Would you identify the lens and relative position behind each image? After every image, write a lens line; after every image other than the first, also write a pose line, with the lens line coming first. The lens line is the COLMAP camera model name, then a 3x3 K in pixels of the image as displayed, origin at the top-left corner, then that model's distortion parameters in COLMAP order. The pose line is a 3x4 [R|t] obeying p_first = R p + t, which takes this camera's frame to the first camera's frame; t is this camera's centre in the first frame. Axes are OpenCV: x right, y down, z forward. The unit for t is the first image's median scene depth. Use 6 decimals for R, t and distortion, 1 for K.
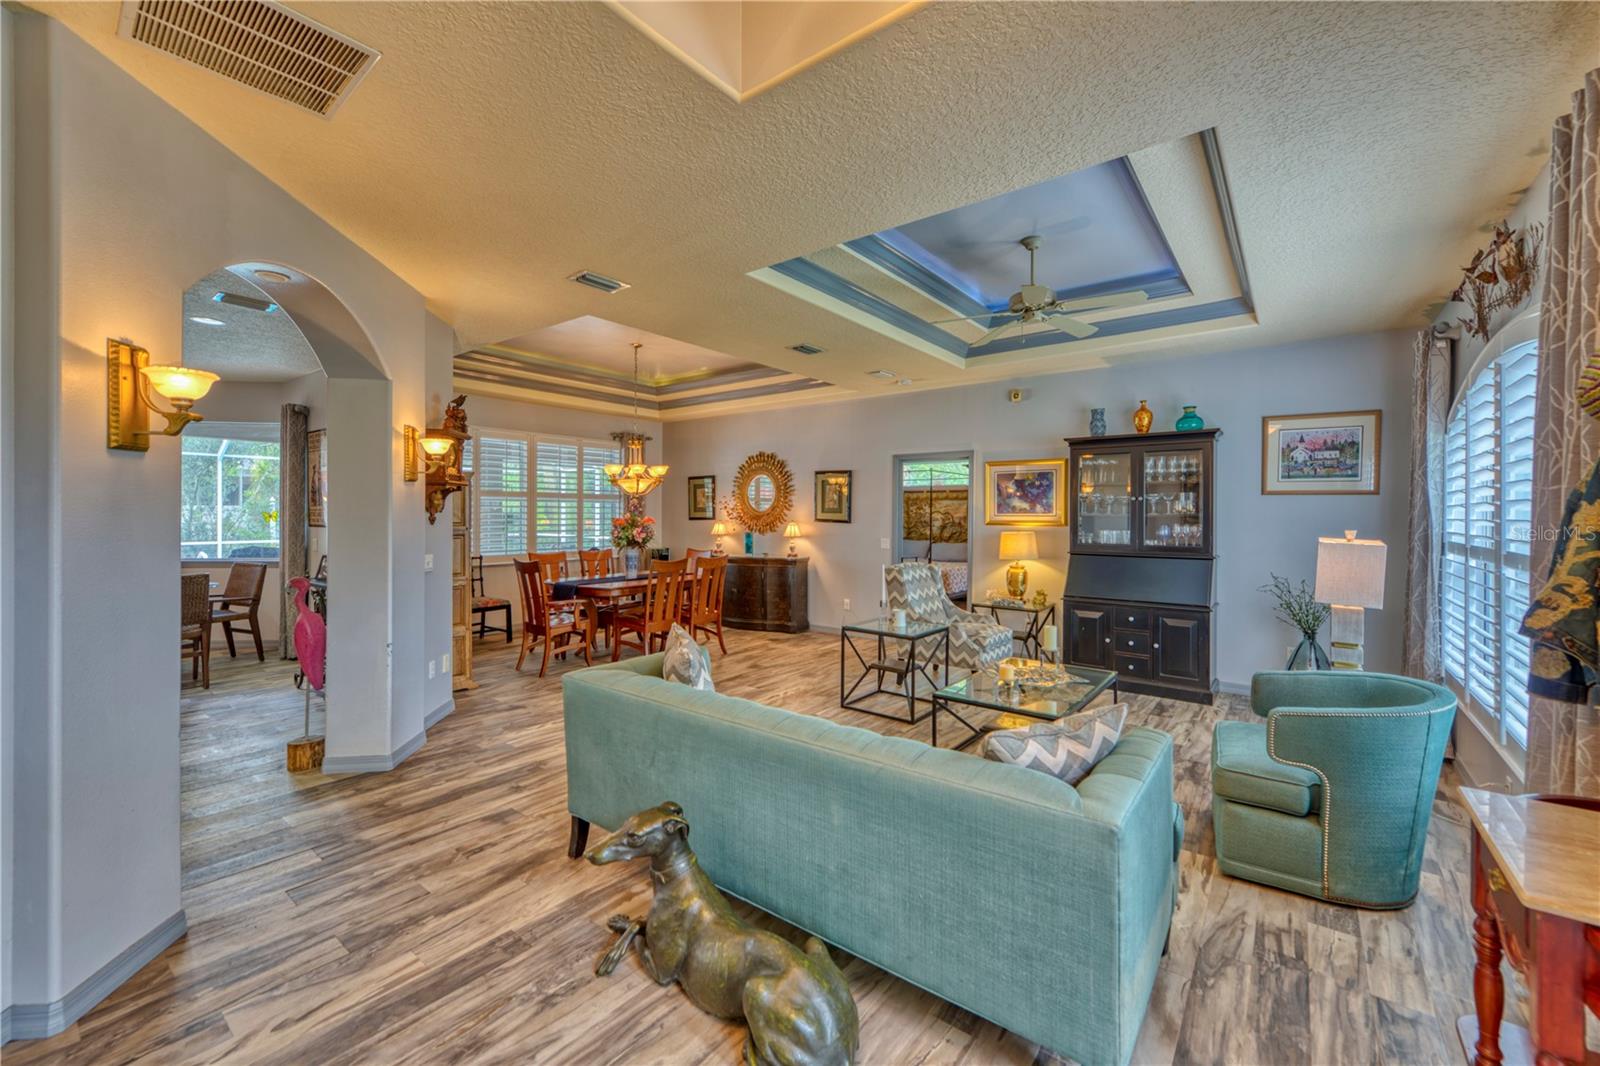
lens RADIAL K [[640.5, 0, 790.3], [0, 640.5, 517.2], [0, 0, 1]] dist [0.005161, -0.003179]
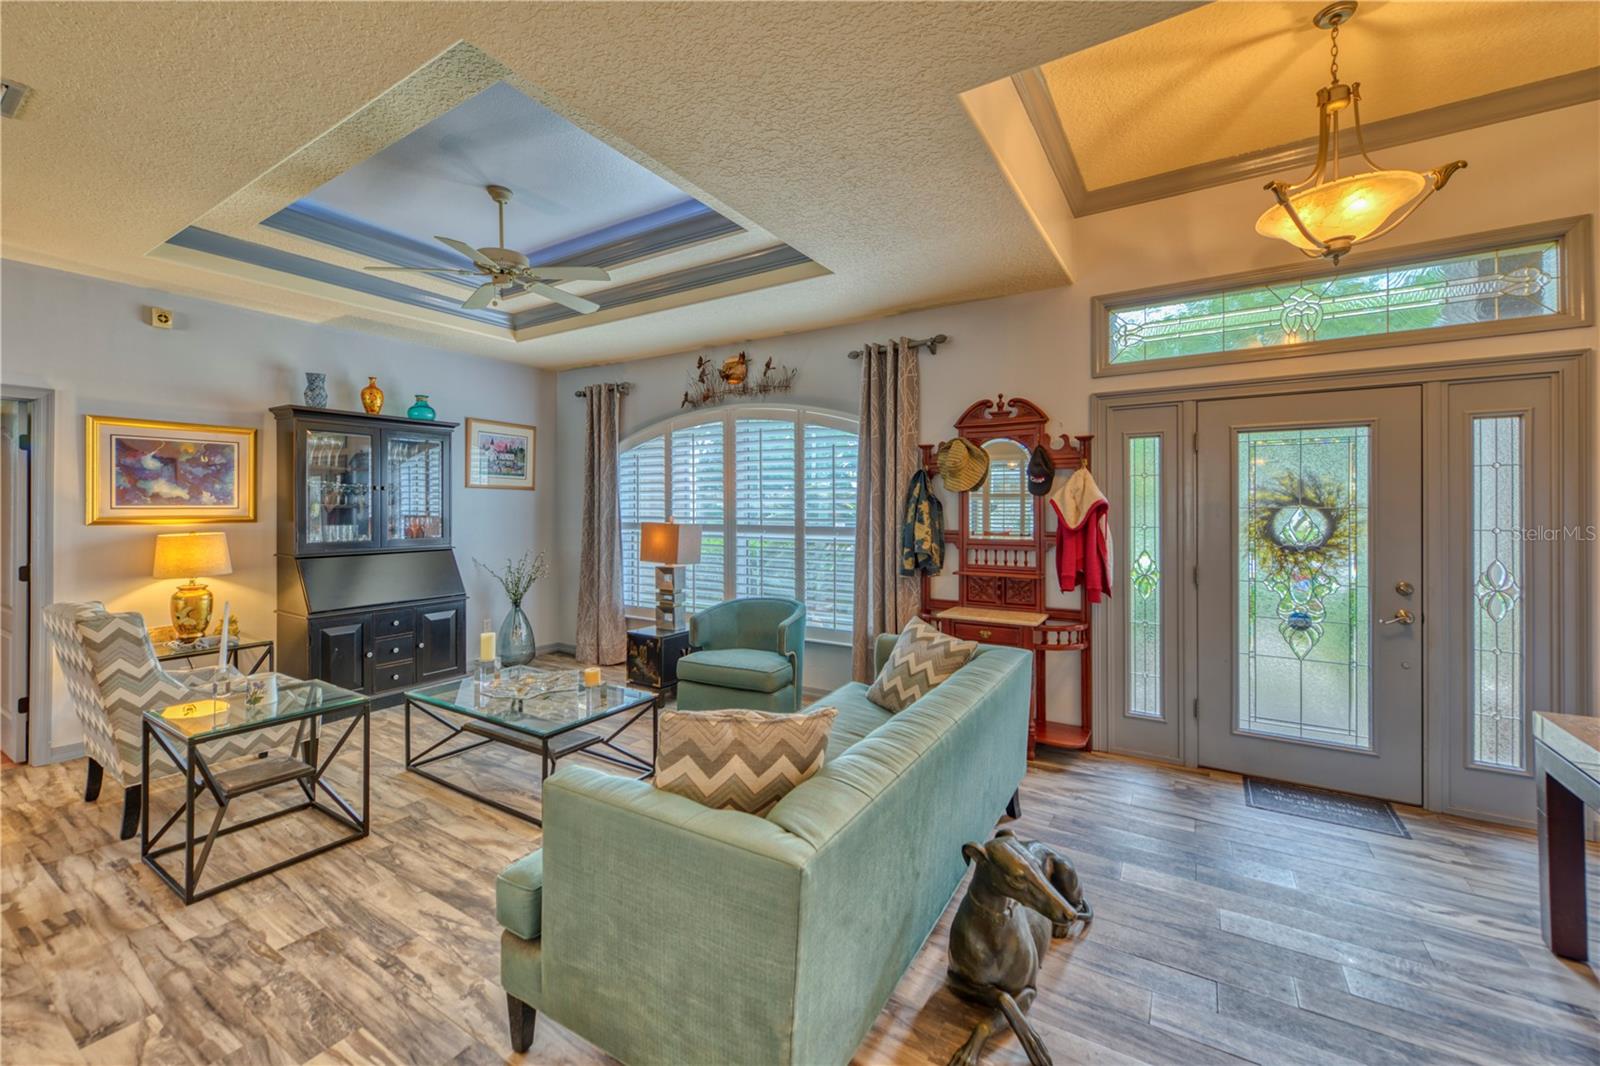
lens RADIAL K [[640.5, 0, 788.5], [0, 640.5, 508.5], [0, 0, 1]] dist [0.005161, -0.003179]
pose [[-0.103819, -0.006278, 0.994576, -0.373493], [0.007364, 0.999948, 0.007081, -0.002697], [-0.994569, 0.008059, -0.103767, 0.498391]]
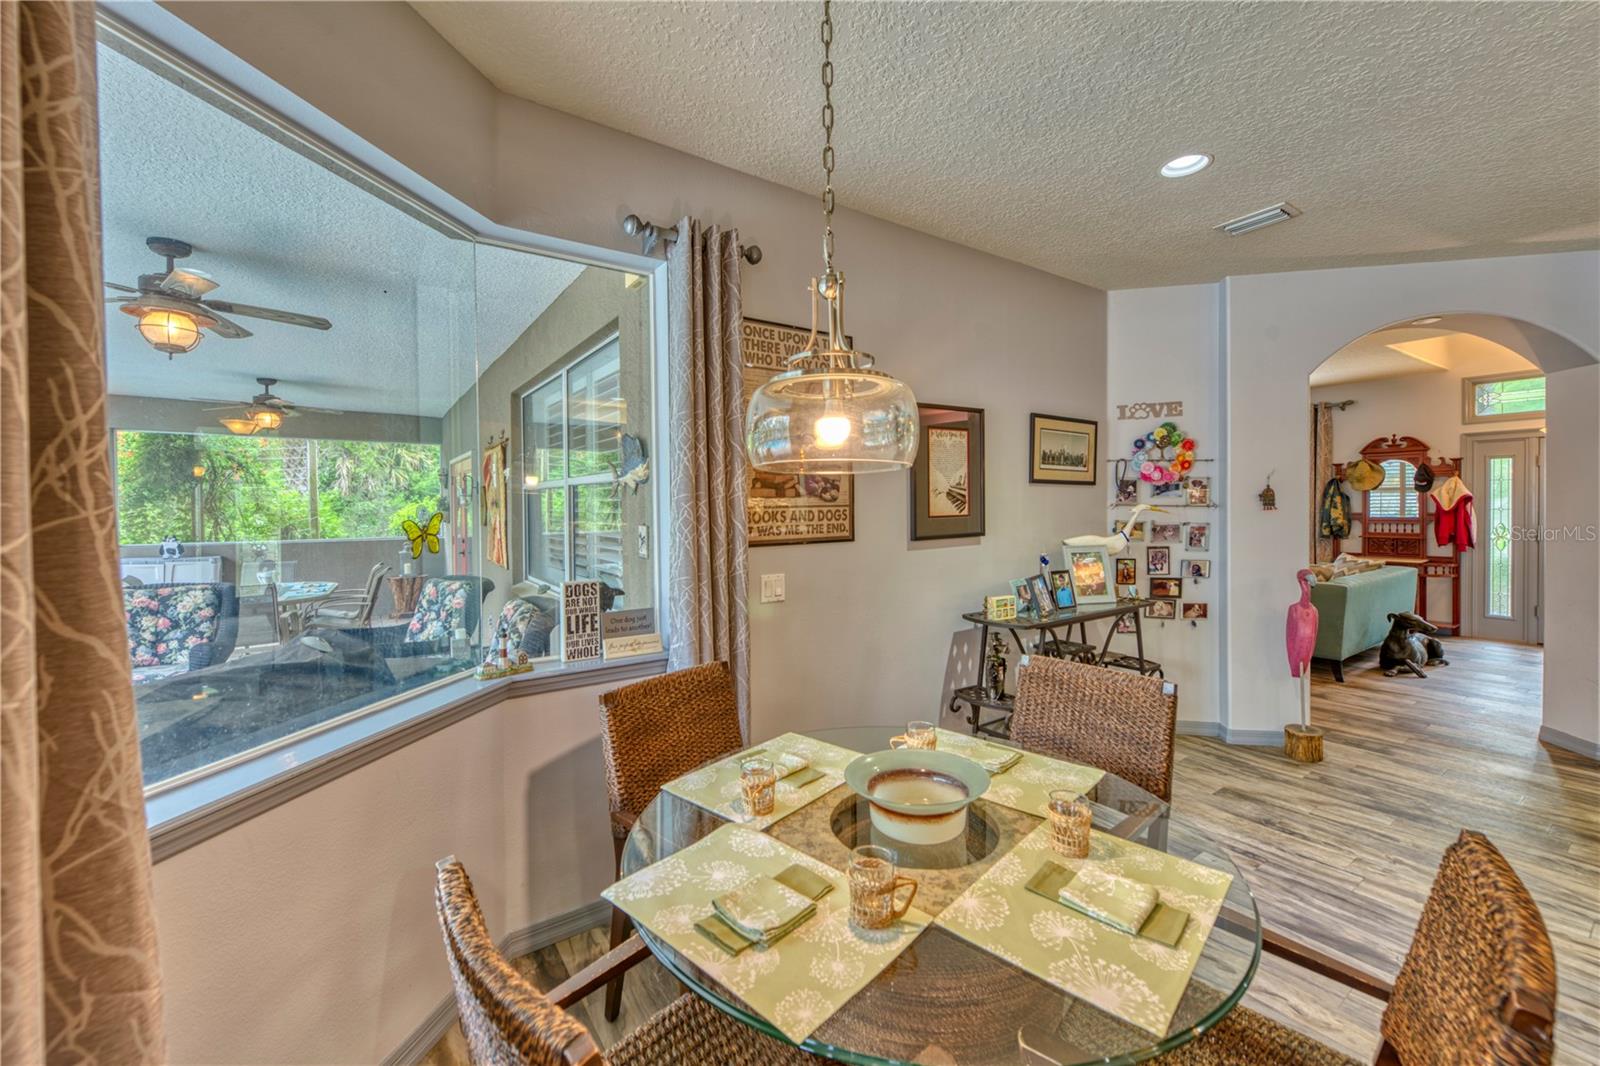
lens RADIAL K [[640.5, 0, 784.7], [0, 640.5, 515.4], [0, 0, 1]] dist [0.005161, -0.003179]
pose [[0.299064, -0.025093, 0.953903, -1.224841], [0.017931, 0.999625, 0.020674, -0.012375], [-0.954065, 0.010922, 0.299402, 0.941210]]
